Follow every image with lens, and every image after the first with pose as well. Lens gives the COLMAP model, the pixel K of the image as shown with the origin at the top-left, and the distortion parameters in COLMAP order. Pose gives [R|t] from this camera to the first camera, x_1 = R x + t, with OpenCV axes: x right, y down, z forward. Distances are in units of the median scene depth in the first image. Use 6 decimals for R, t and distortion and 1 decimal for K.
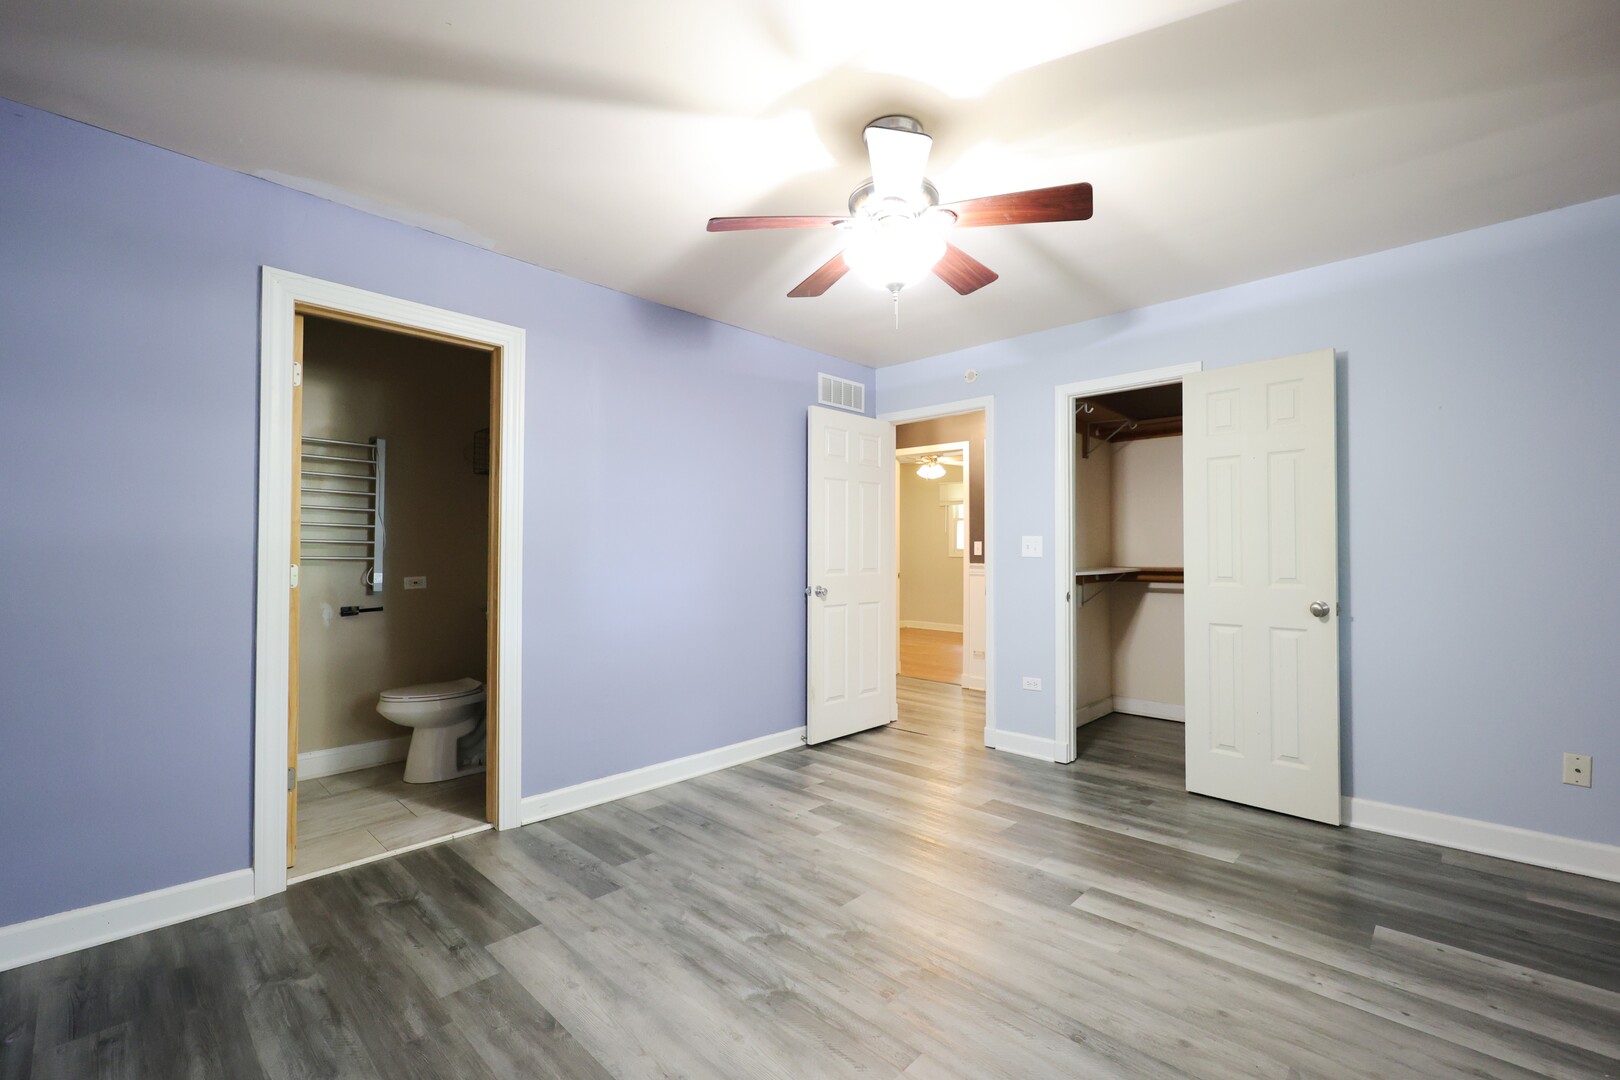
lens RADIAL K [[664.0, 0, 798.4], [0, 664.0, 547.2], [0, 0, 1]] dist [0.003243, 0.000097]
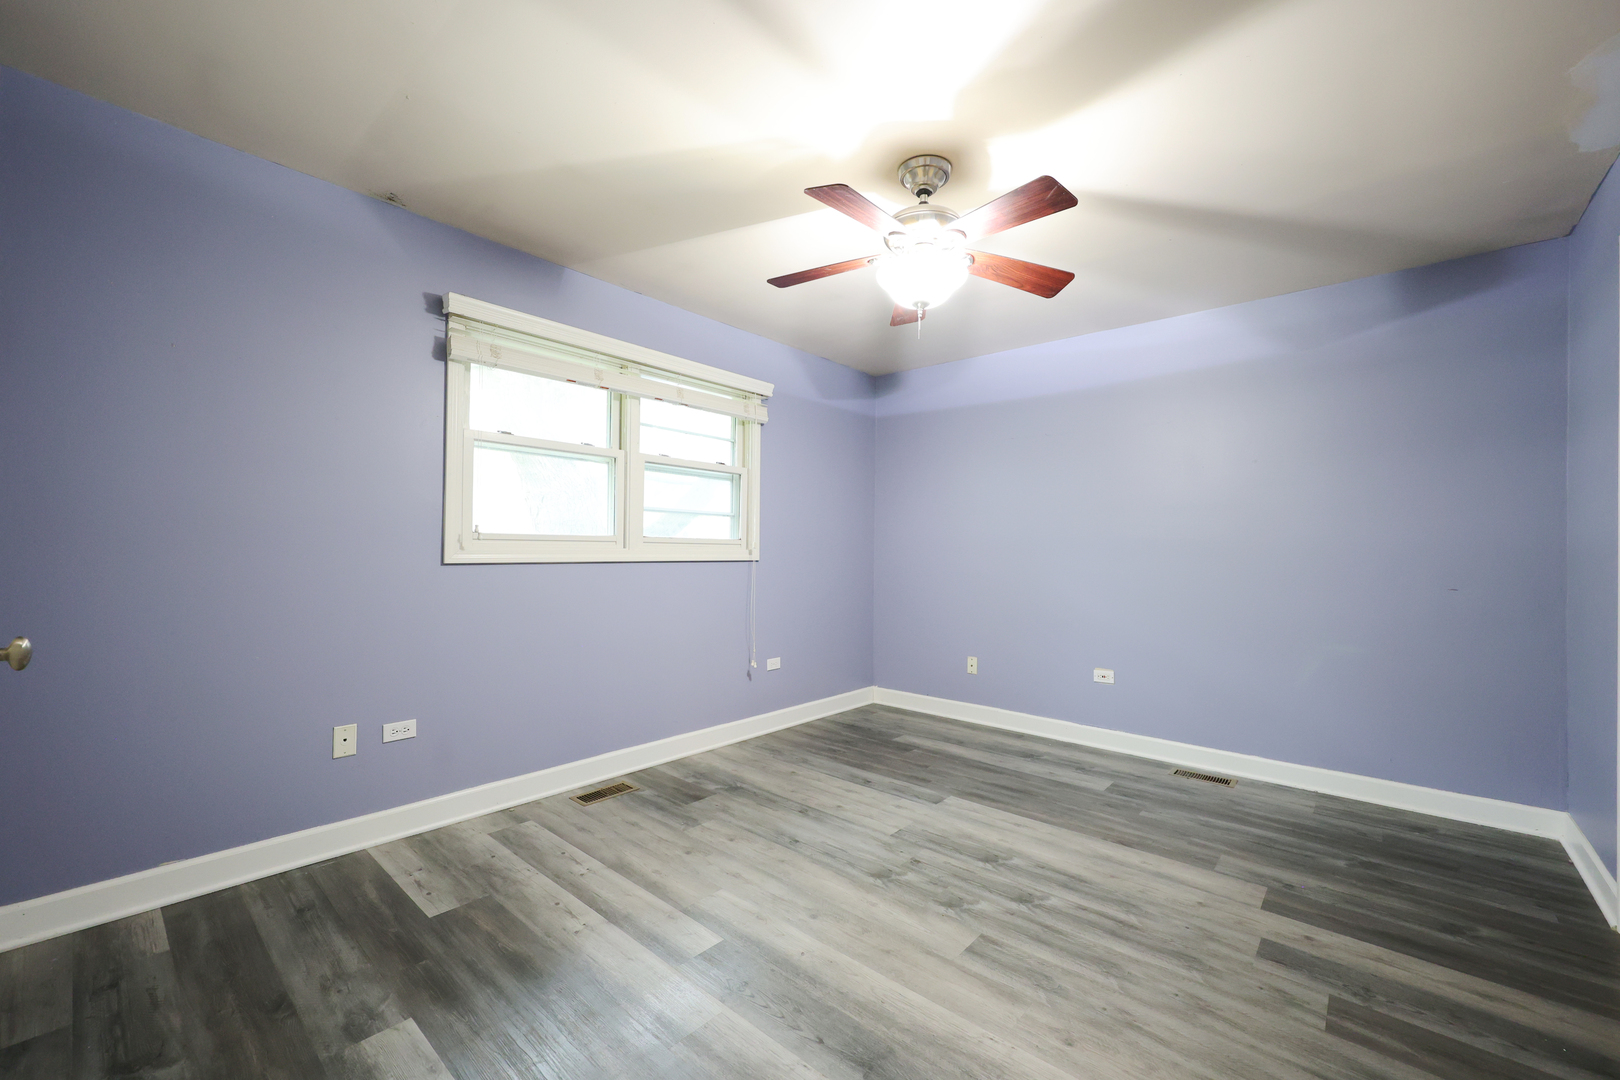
lens RADIAL K [[664.0, 0, 811.3], [0, 664.0, 544.8], [0, 0, 1]] dist [0.003243, 0.000097]
pose [[-0.997328, -0.010821, -0.072242, 0.366747], [-0.009926, 0.999870, -0.012744, 0.028005], [0.072370, -0.011993, -0.997306, 1.905579]]
